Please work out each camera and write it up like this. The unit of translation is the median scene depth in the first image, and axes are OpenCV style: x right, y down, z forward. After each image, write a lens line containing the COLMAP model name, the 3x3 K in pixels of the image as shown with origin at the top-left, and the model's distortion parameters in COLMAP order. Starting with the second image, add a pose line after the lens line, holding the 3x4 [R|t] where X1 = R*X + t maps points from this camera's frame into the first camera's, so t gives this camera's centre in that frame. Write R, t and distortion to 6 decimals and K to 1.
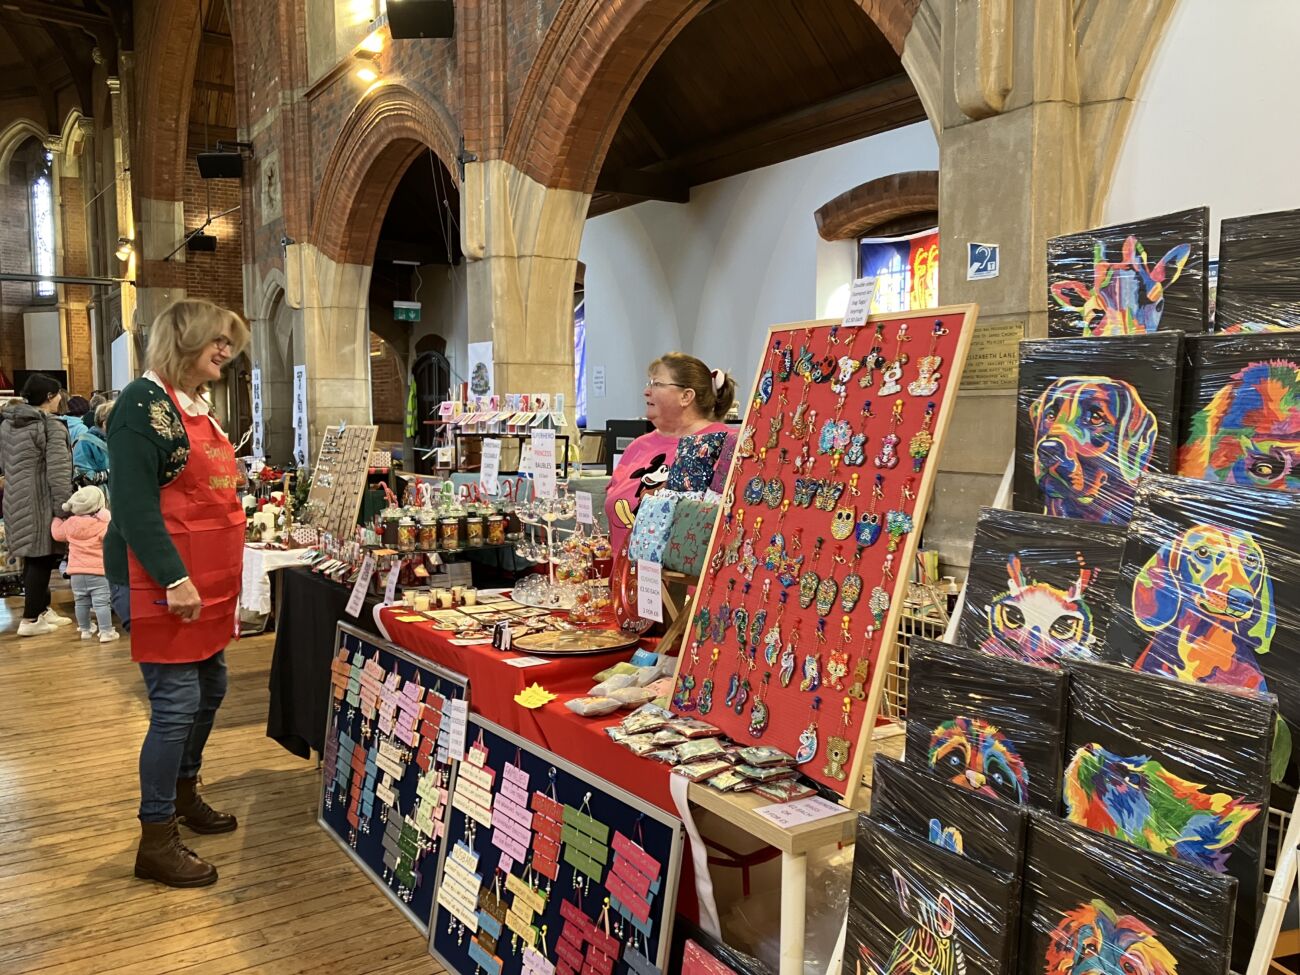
lens RADIAL K [[1072.2, 0, 653.8], [0, 1072.2, 479.1], [0, 0, 1]] dist [0.018015, 0.005056]
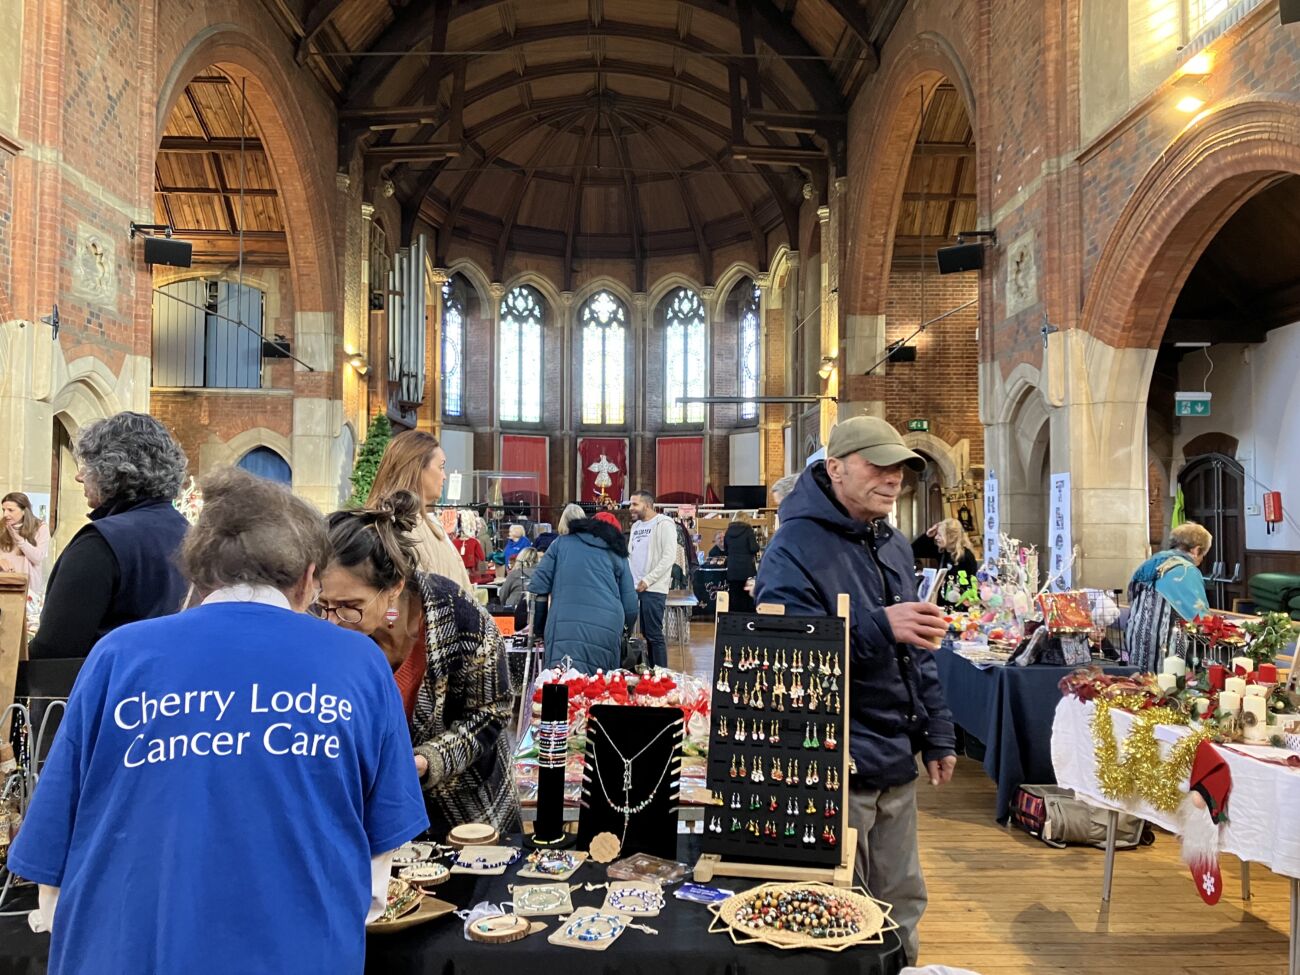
lens RADIAL K [[1072.2, 0, 648.6], [0, 1072.2, 483.2], [0, 0, 1]] dist [0.018015, 0.005056]
pose [[0.835997, -0.011146, -0.548621, -0.119573], [-0.044772, 0.995075, -0.088441, -0.007922], [0.546905, 0.098500, 0.831380, 0.108577]]
